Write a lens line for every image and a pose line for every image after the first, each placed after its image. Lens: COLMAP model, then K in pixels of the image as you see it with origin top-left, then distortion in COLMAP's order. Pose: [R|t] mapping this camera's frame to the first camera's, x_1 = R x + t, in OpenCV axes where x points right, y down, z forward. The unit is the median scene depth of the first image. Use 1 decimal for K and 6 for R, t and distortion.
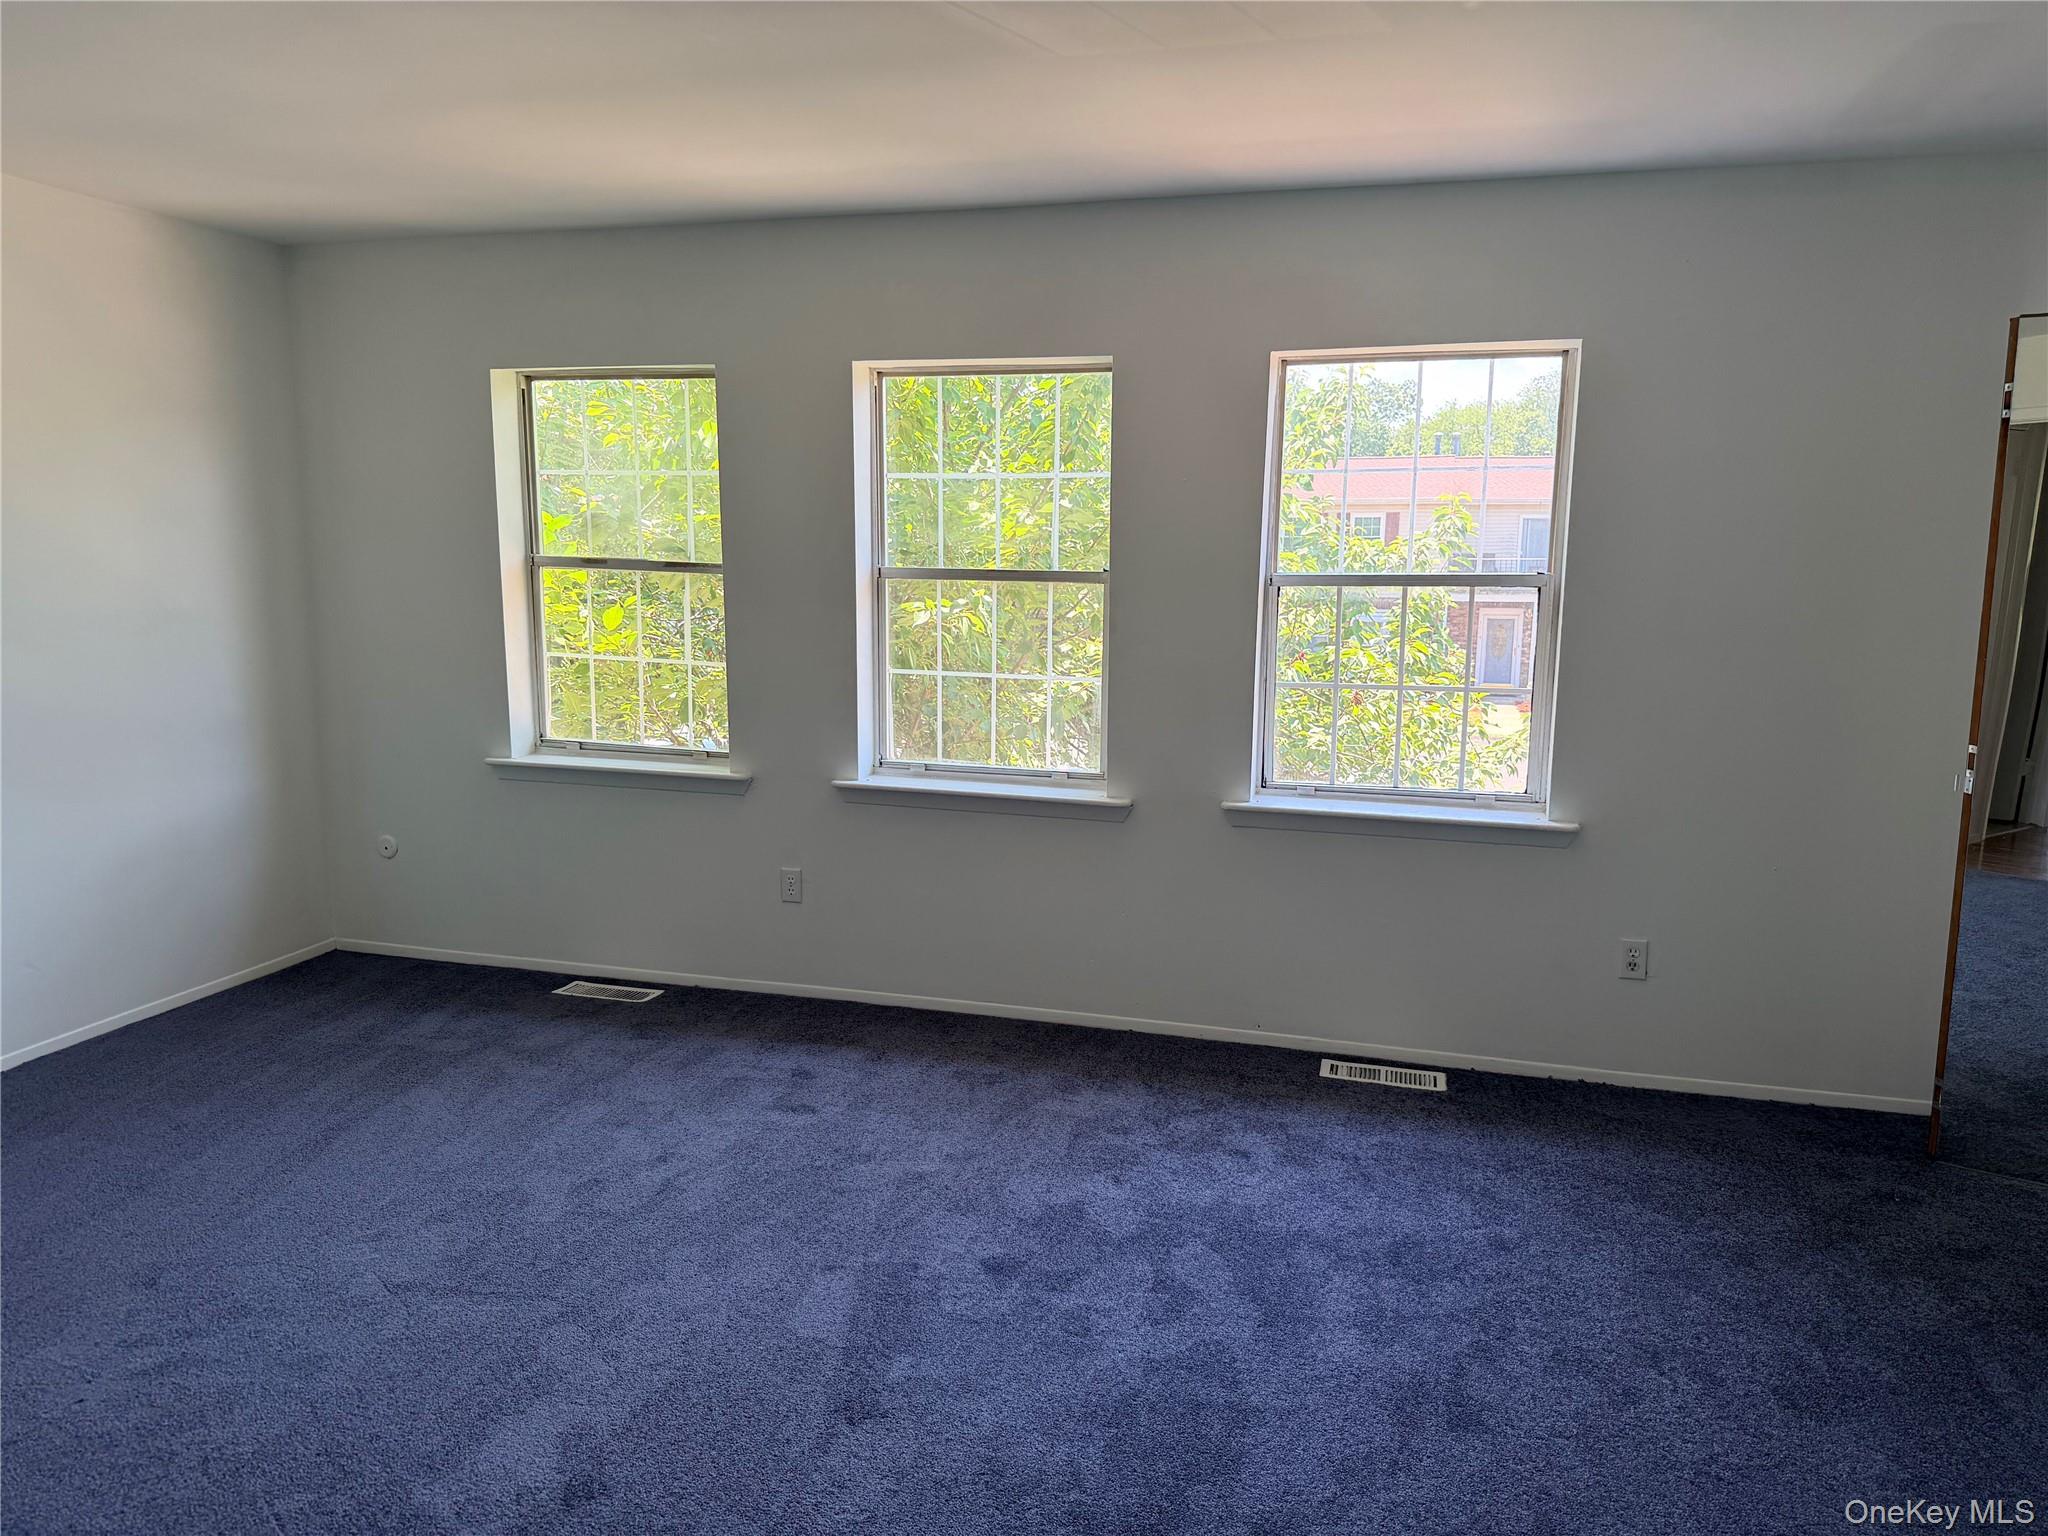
lens RADIAL K [[1393.2, 0, 977.2], [0, 1393.2, 744.7], [0, 0, 1]] dist [0.081737, -0.151805]
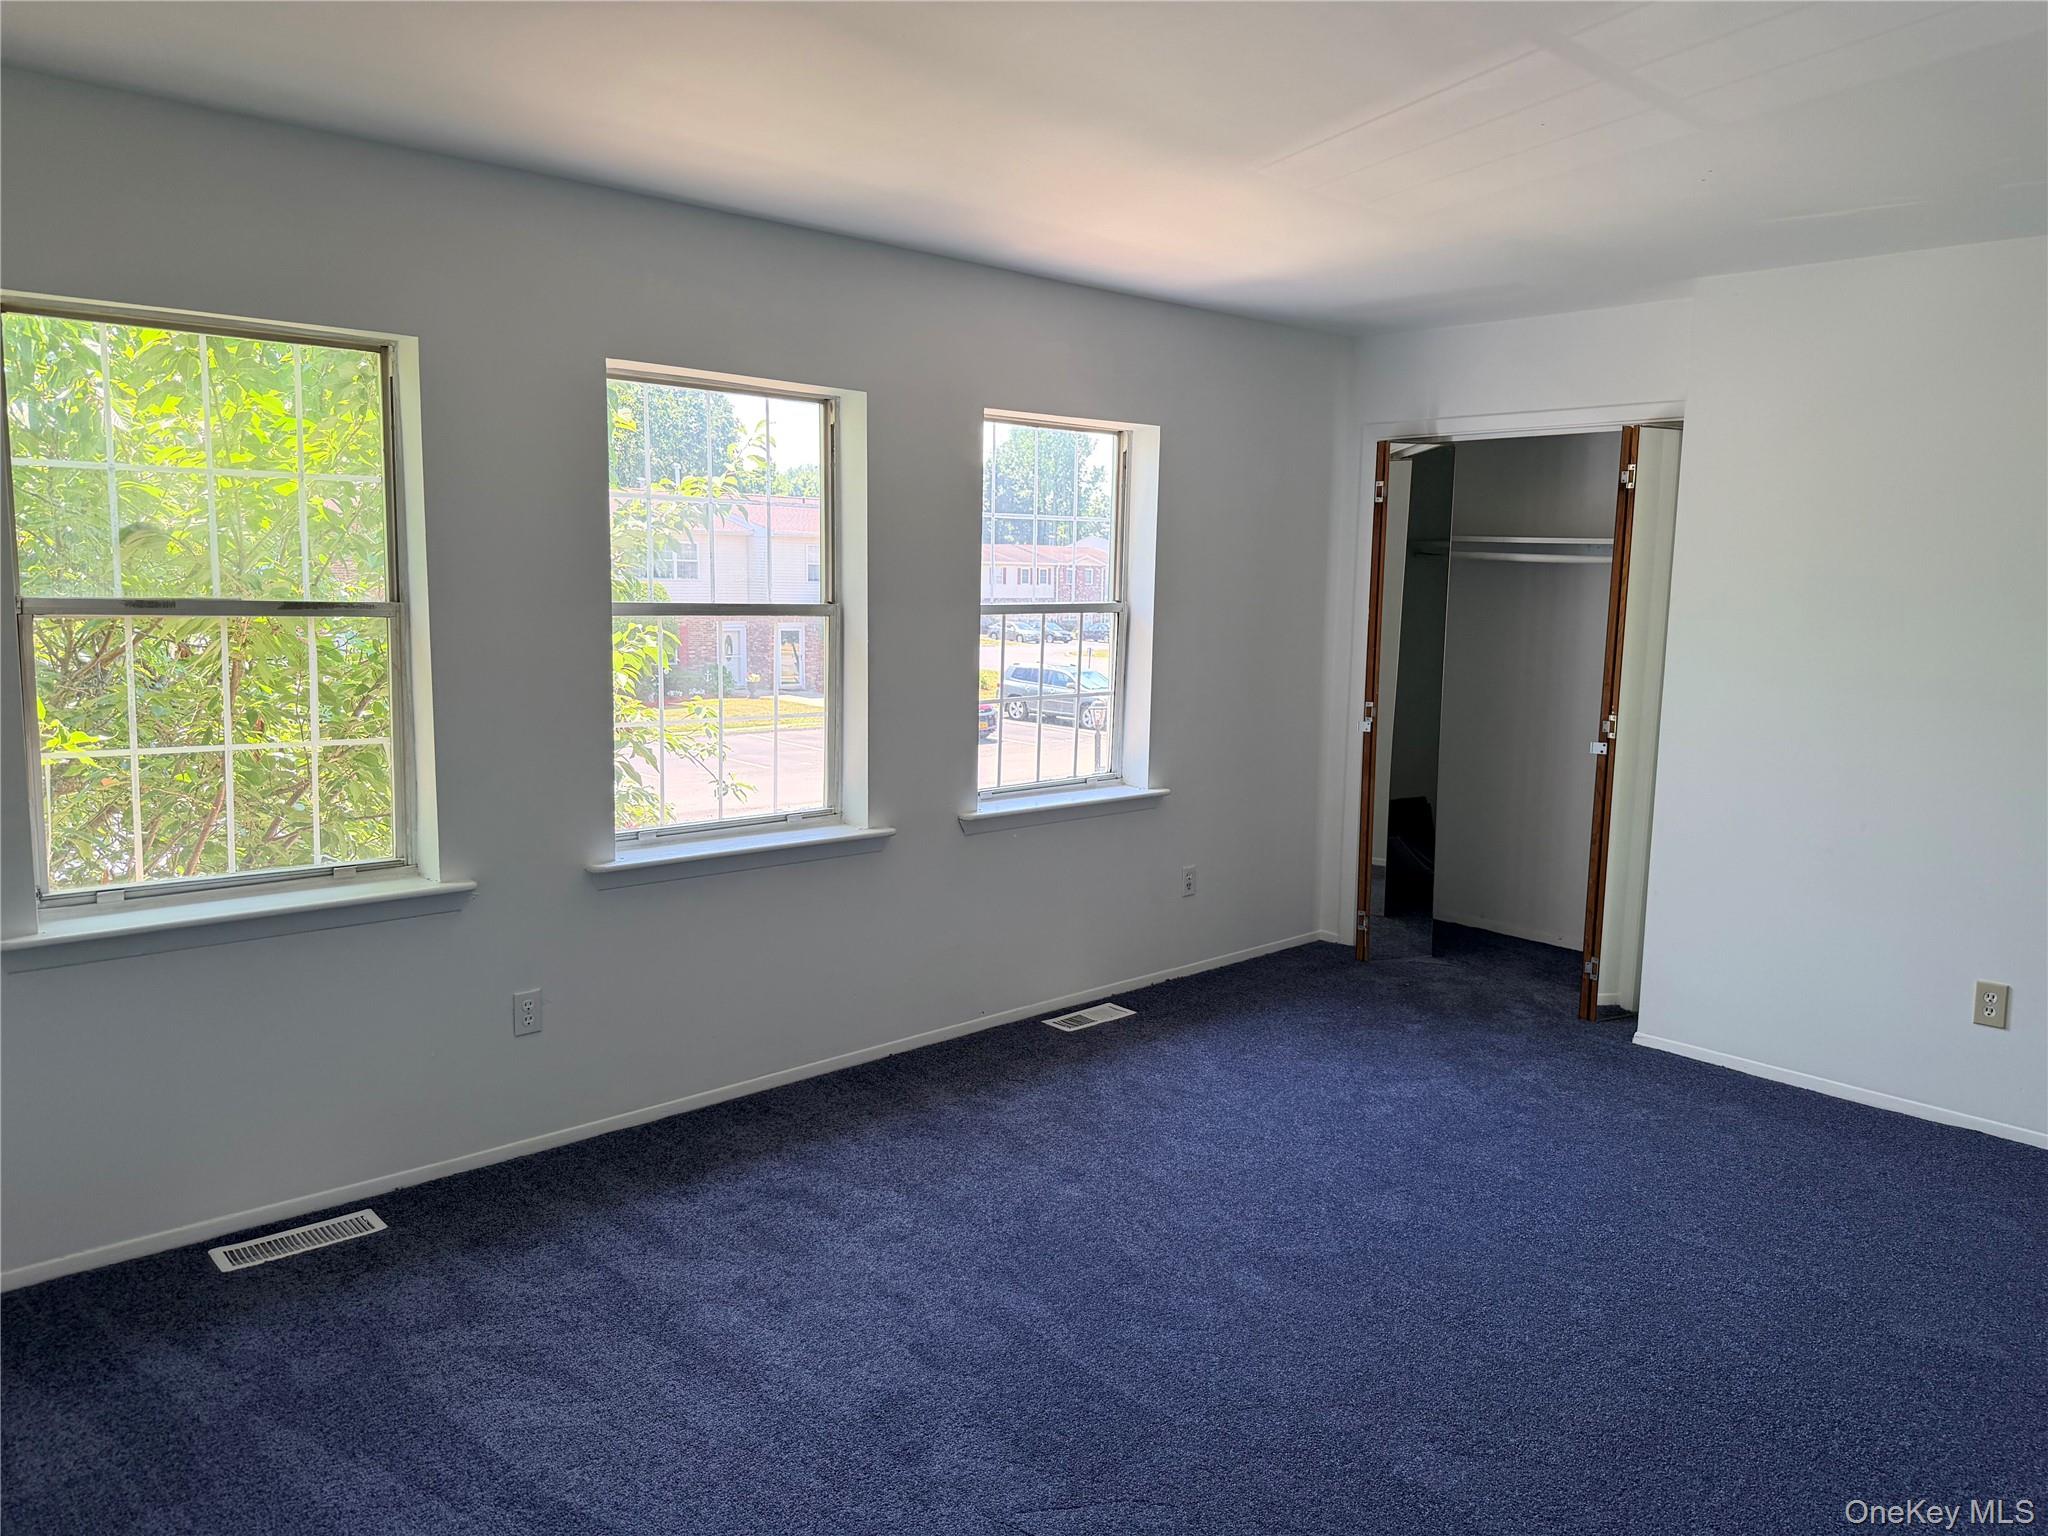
lens RADIAL K [[1423.7, 0, 1015.1], [0, 1423.7, 752.0], [0, 0, 1]] dist [0.005599, -0.060402]
pose [[0.512869, -0.104695, 0.852059, -0.730244], [0.111343, 0.992264, 0.054904, -0.063266], [-0.851216, 0.066713, 0.520558, 0.384925]]
